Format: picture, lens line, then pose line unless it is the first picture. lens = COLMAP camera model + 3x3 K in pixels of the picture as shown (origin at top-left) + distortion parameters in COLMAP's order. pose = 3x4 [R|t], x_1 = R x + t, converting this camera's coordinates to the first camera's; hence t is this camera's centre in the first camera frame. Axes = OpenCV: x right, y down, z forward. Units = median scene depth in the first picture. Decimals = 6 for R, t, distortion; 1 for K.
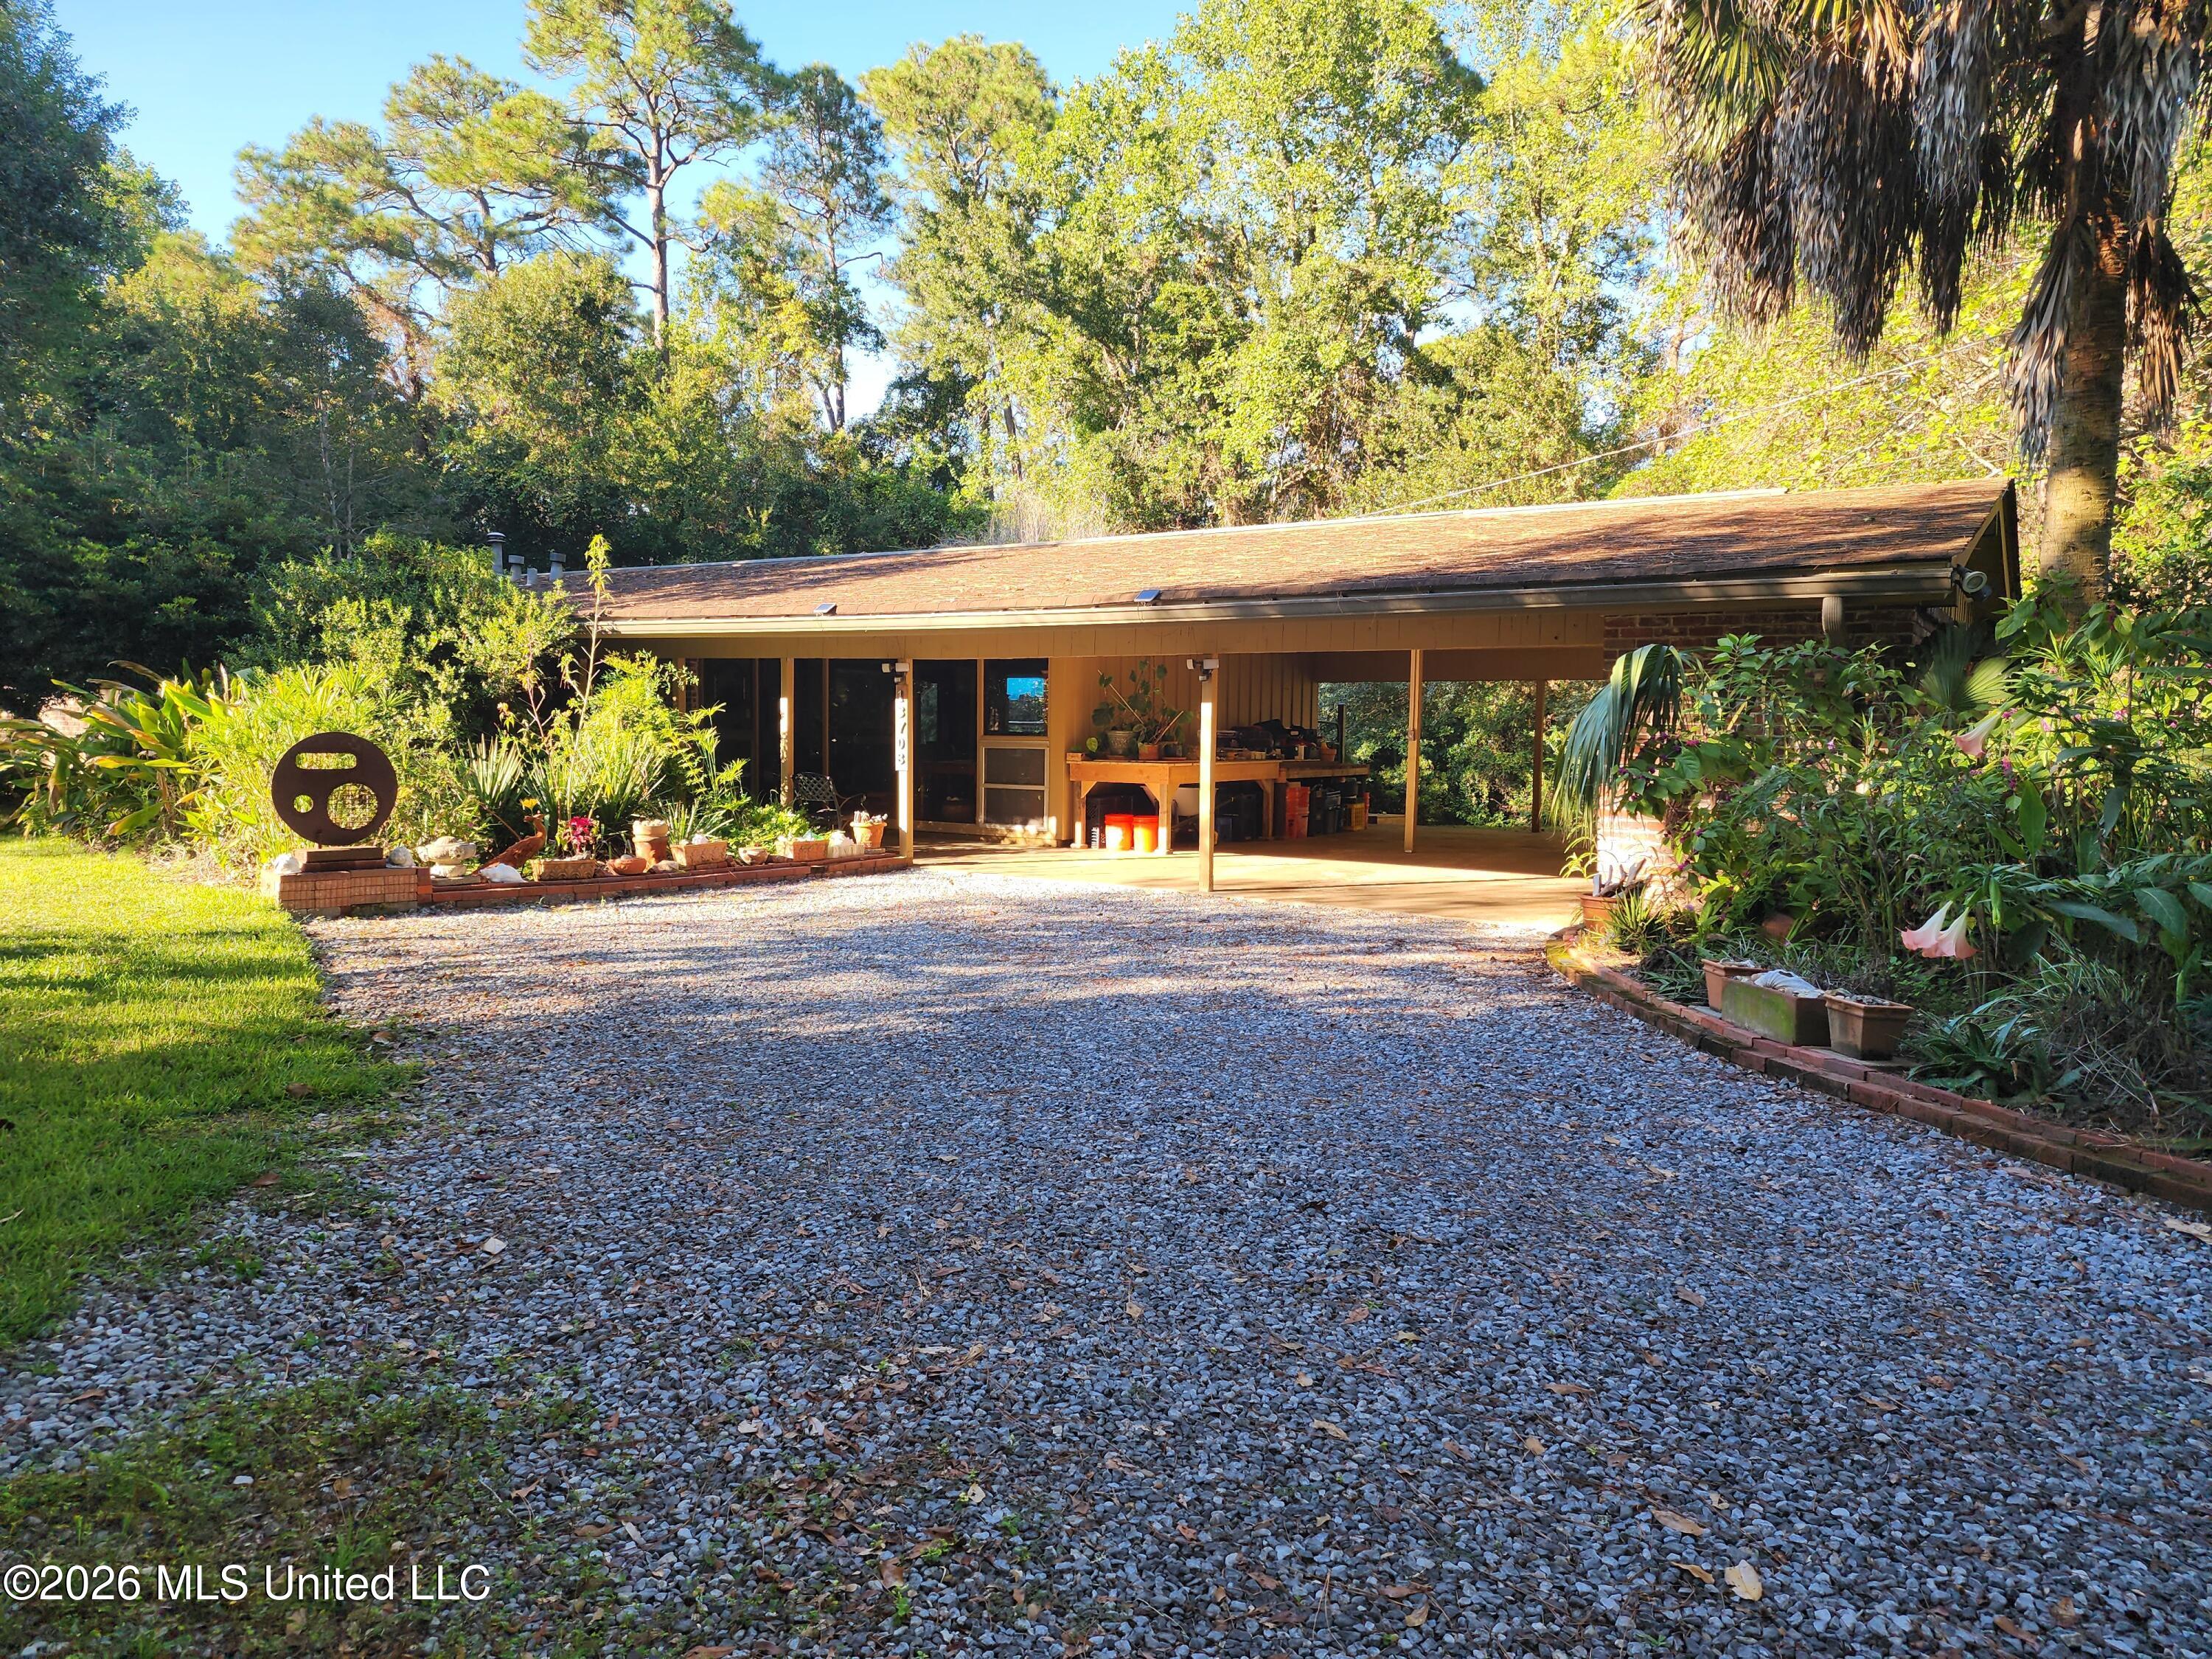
lens RADIAL K [[1545.8, 0, 1130.6], [0, 1545.8, 803.8], [0, 0, 1]] dist [0.077970, -0.060898]
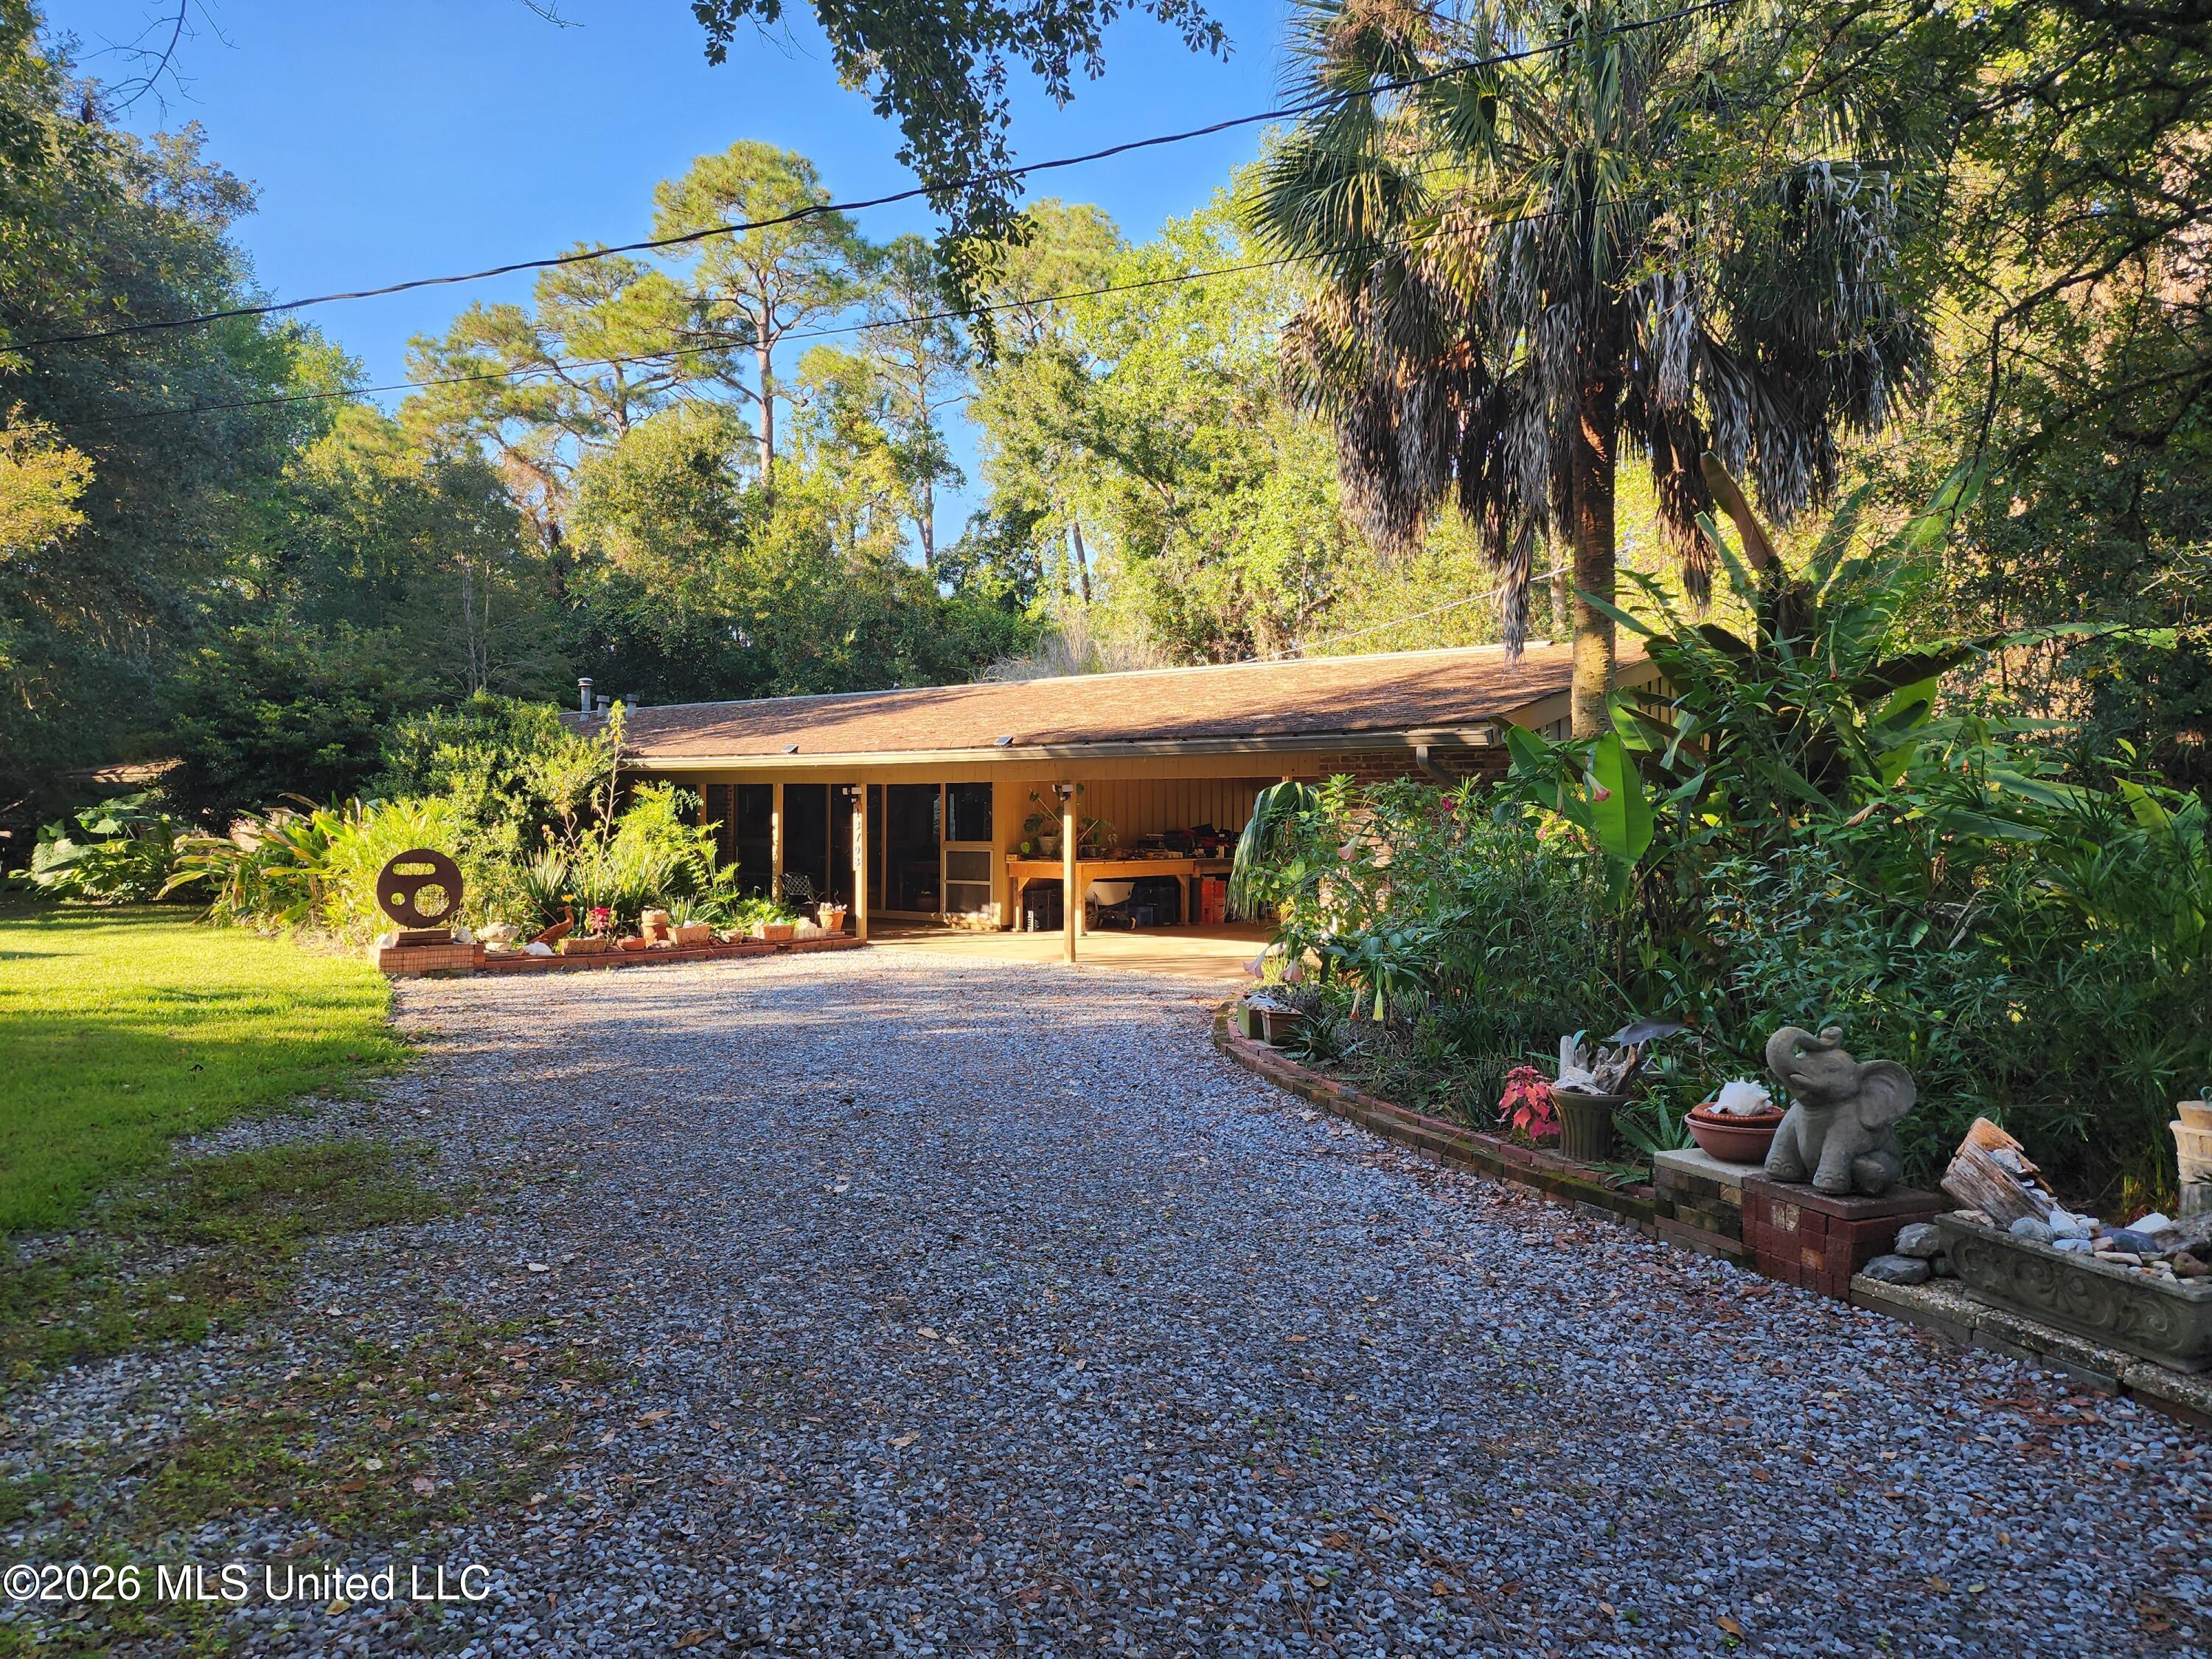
lens RADIAL K [[1552.8, 0, 1121.1], [0, 1552.8, 802.0], [0, 0, 1]] dist [0.080123, -0.068851]
pose [[0.995833, -0.011257, -0.090501, 0.177047], [0.005572, 0.998009, -0.062826, 0.003665], [0.091028, 0.062060, 0.993913, -0.252268]]
